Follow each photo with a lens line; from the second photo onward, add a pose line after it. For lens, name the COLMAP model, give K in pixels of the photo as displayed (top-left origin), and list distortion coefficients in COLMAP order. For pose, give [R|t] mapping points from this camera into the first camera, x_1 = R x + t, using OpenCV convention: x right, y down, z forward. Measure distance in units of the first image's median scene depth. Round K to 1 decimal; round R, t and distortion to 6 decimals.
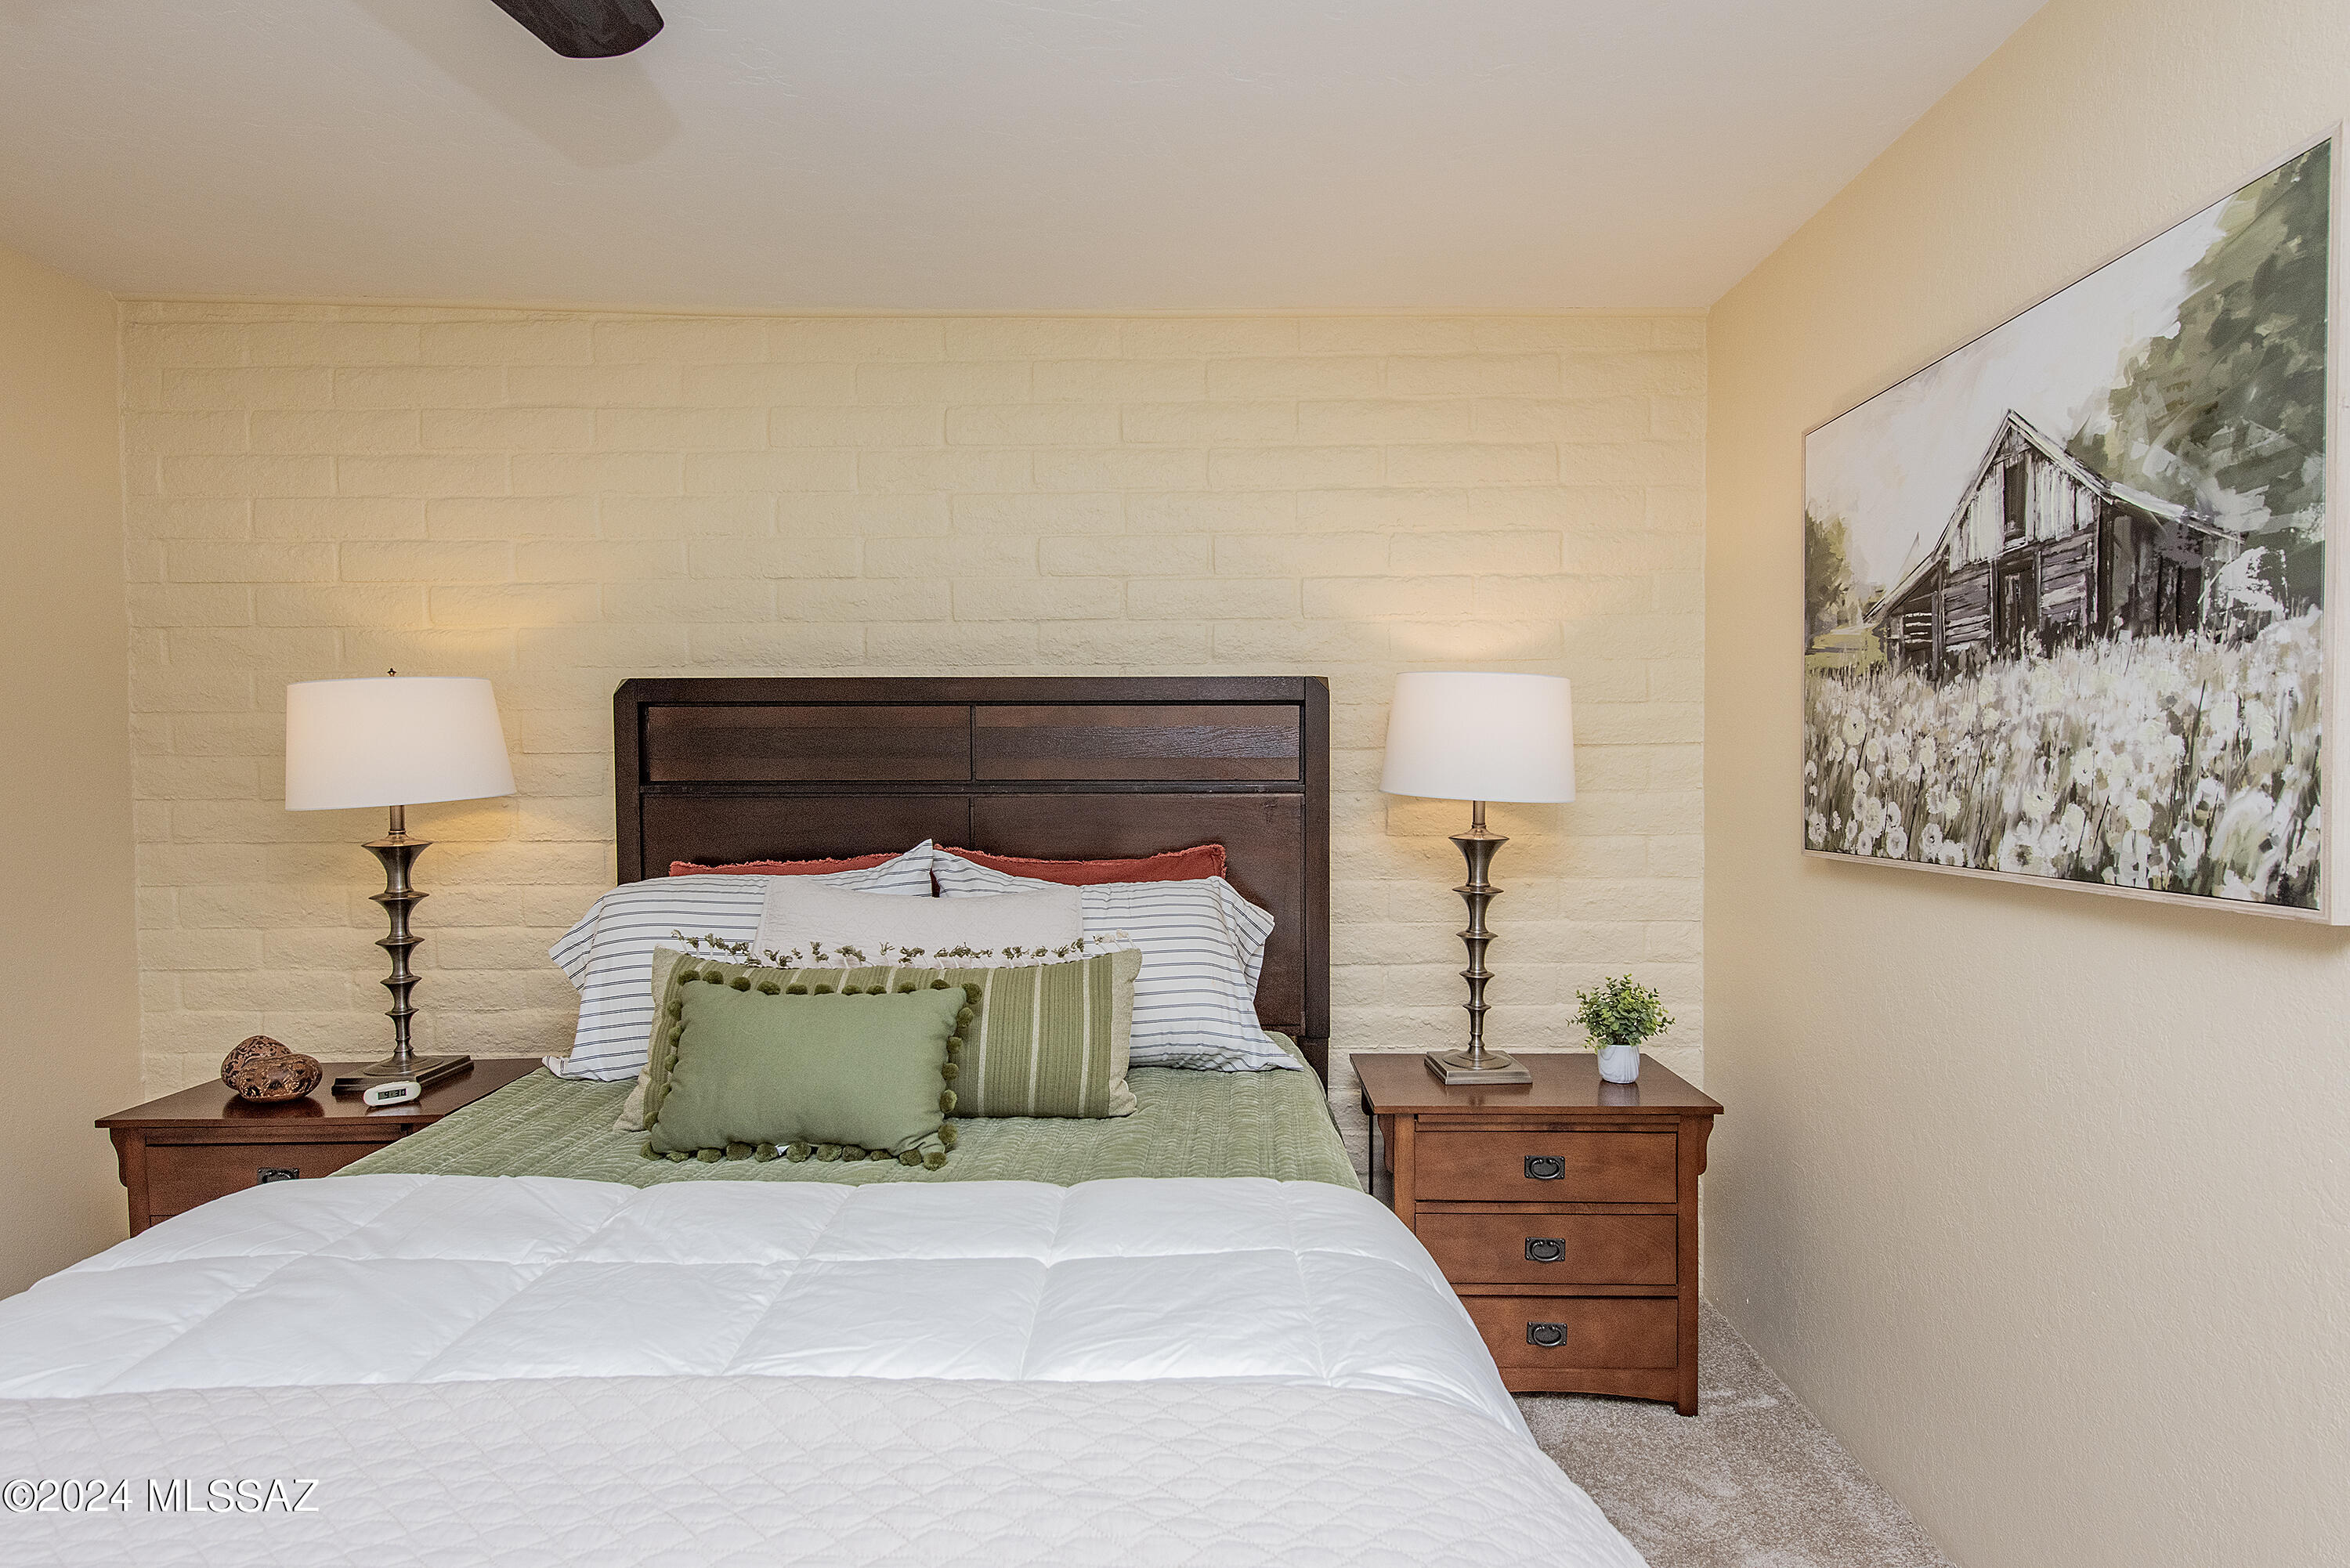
lens RADIAL K [[1149.2, 0, 1175.4], [0, 1149.2, 773.0], [0, 0, 1]] dist [0.006228, 0.000332]
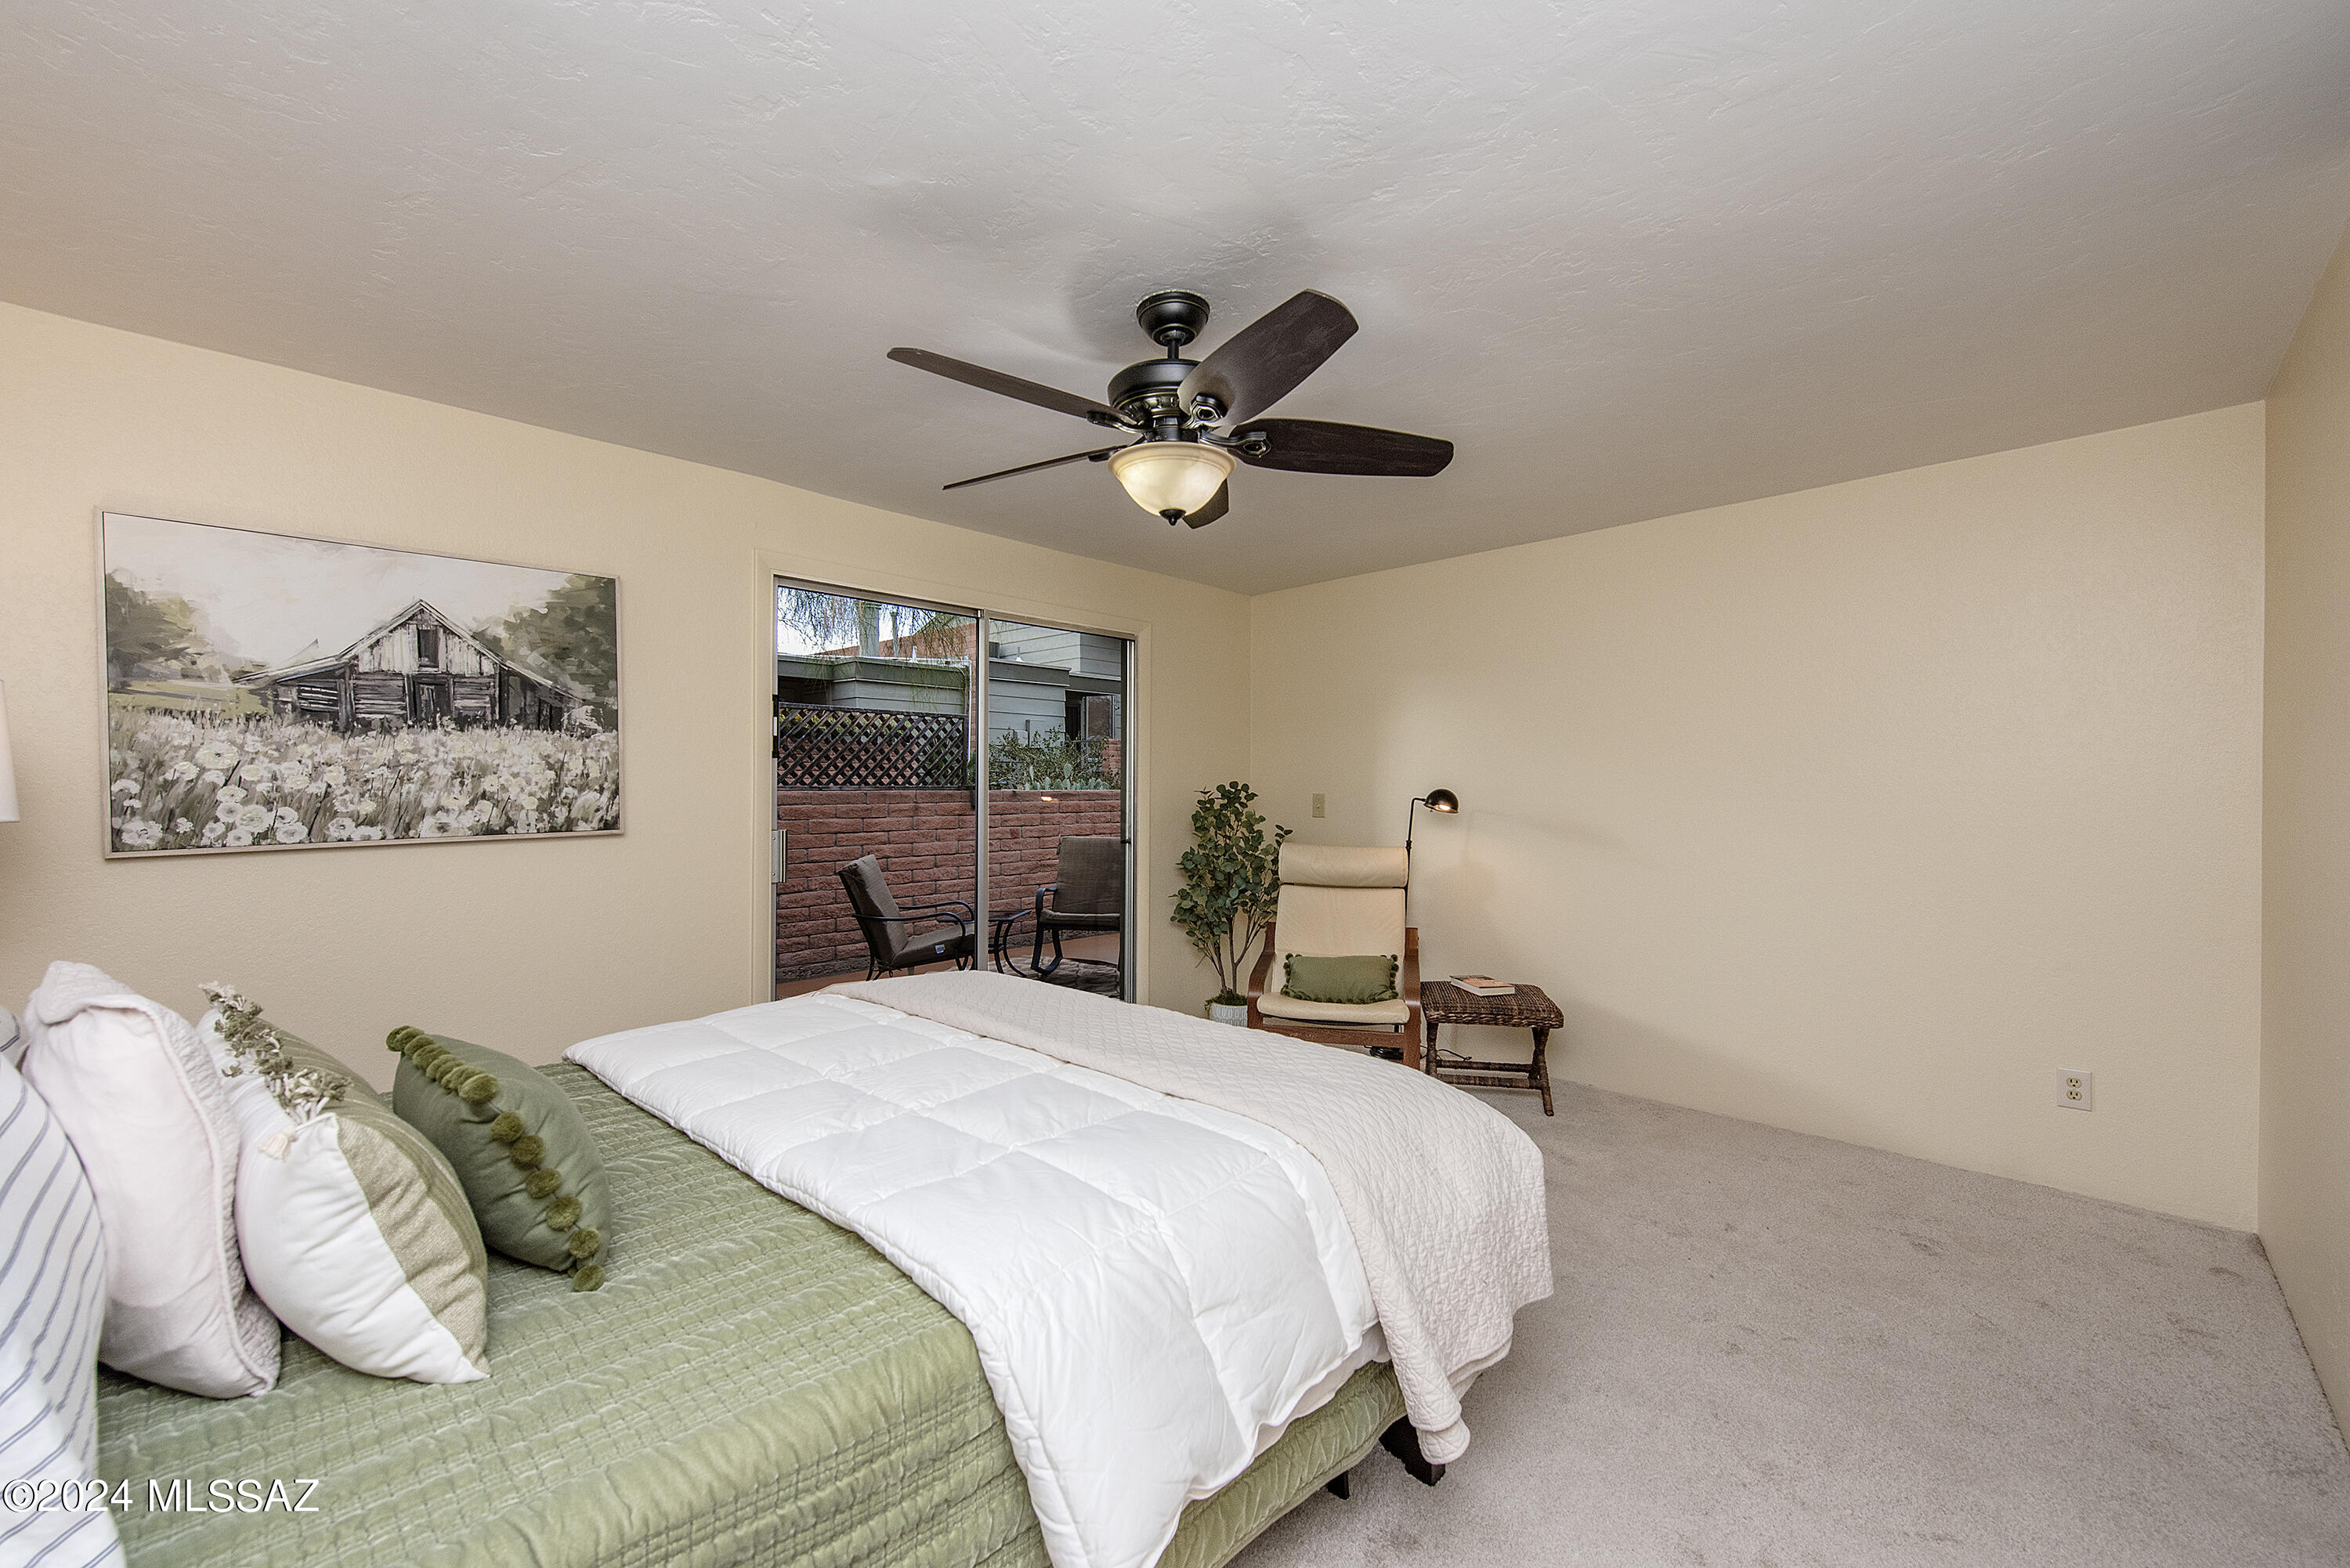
lens RADIAL K [[908.9, 0, 1175.4], [0, 908.9, 789.7], [0, 0, 1]] dist [0.004393, 0.000063]
pose [[-0.723188, 0.006159, 0.690624, -1.352527], [0.014731, 0.999870, 0.006509, 0.014698], [-0.690494, 0.014881, -0.723185, 1.336434]]
